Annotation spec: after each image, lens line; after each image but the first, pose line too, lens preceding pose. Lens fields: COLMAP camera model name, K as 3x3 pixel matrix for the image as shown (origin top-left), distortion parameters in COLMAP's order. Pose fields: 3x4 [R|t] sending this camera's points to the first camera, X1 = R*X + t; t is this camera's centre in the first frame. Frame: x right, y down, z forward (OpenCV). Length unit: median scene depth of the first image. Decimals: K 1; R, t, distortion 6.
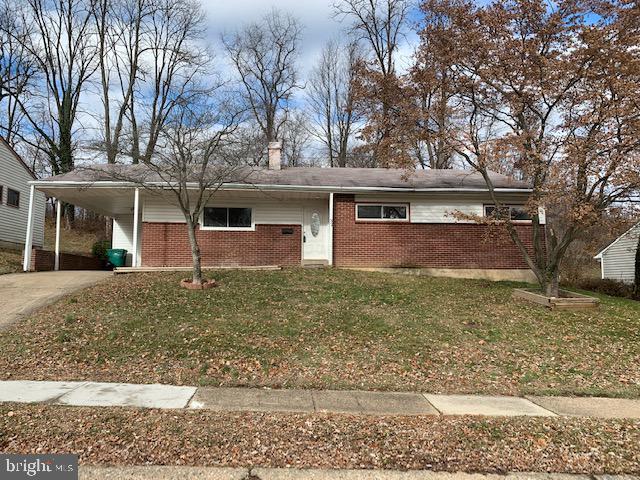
lens RADIAL K [[480.7, 0, 320.0], [0, 480.7, 240.0], [0, 0, 1]] dist [0.030426, -0.049551]
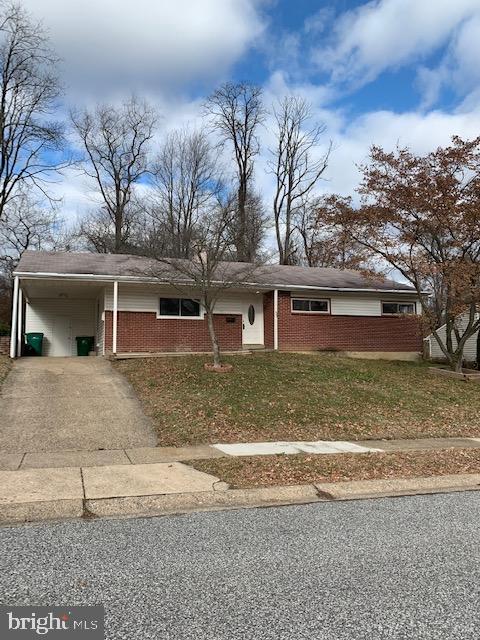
lens RADIAL K [[480.7, 0, 233.8], [0, 480.7, 308.0], [0, 0, 1]] dist [0.030426, -0.049551]
pose [[0.959366, 0.017027, 0.281651, -0.406253], [-0.012854, 0.999779, -0.016660, -0.029301], [-0.281872, 0.012363, 0.959372, -0.129297]]
